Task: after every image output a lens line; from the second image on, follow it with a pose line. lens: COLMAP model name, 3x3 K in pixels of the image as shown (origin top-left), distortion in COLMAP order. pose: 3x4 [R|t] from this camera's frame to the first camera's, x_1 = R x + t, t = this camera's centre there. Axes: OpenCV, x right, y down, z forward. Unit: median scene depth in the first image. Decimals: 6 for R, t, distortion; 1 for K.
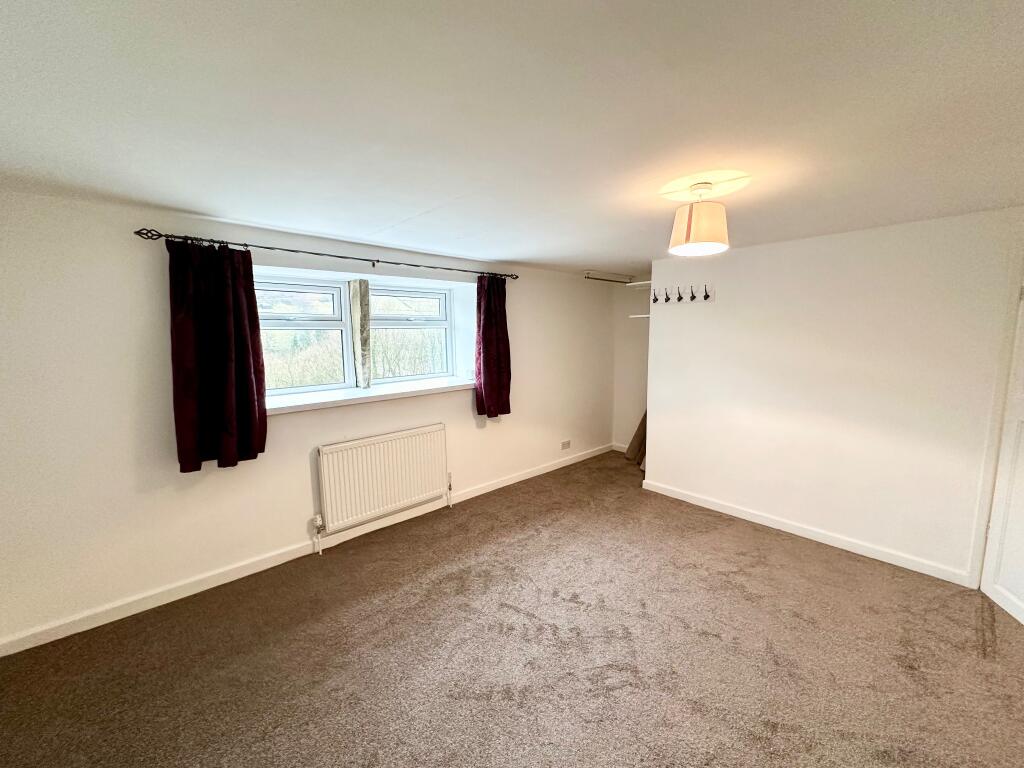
lens RADIAL K [[411.1, 0, 514.1], [0, 411.1, 382.8], [0, 0, 1]] dist [-0.000985, -0.000172]
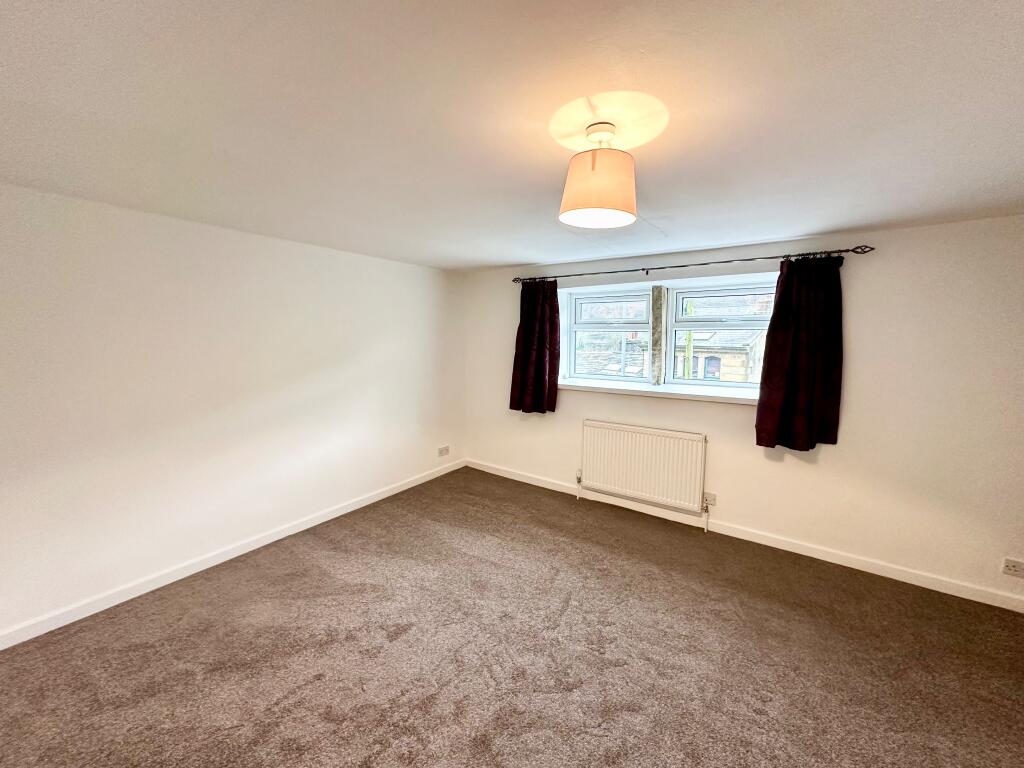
lens RADIAL K [[411.1, 0, 509.5], [0, 411.1, 382.6], [0, 0, 1]] dist [-0.000985, -0.000172]
pose [[0.187112, 0.122130, -0.974717, 0.667059], [-0.127206, 0.986900, 0.099237, -0.054772], [0.974068, 0.105421, 0.200196, 0.426280]]
